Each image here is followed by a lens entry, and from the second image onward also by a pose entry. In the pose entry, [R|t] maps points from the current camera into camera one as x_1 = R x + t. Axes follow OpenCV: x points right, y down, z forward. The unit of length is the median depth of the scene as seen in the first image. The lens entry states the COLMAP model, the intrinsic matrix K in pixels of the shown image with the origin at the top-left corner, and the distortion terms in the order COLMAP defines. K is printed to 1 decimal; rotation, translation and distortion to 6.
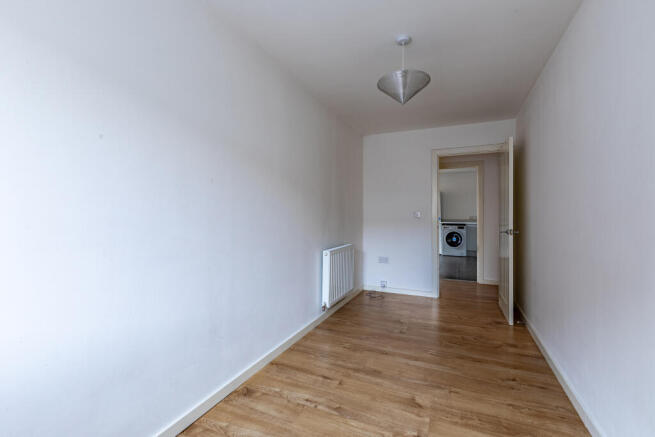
lens RADIAL K [[294.8, 0, 327.5], [0, 294.8, 218.5], [0, 0, 1]] dist [0.000042, -0.000022]
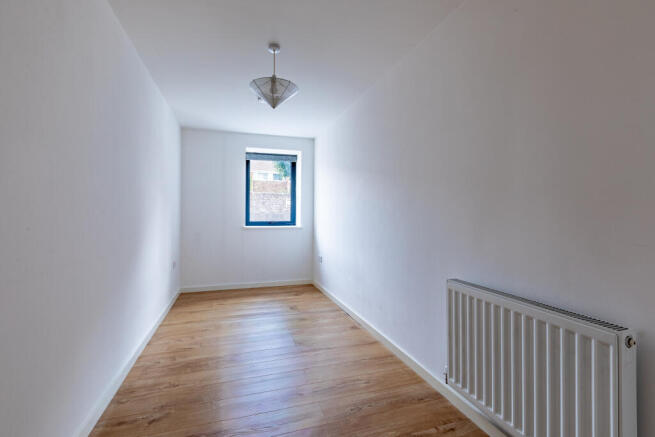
lens RADIAL K [[294.8, 0, 327.5], [0, 294.8, 218.5], [0, 0, 1]] dist [0.000042, -0.000022]
pose [[-0.746128, 0.002384, -0.665798, 0.812229], [-0.018097, 0.999552, 0.023859, -0.024194], [0.665556, 0.029851, -0.745751, 1.903884]]
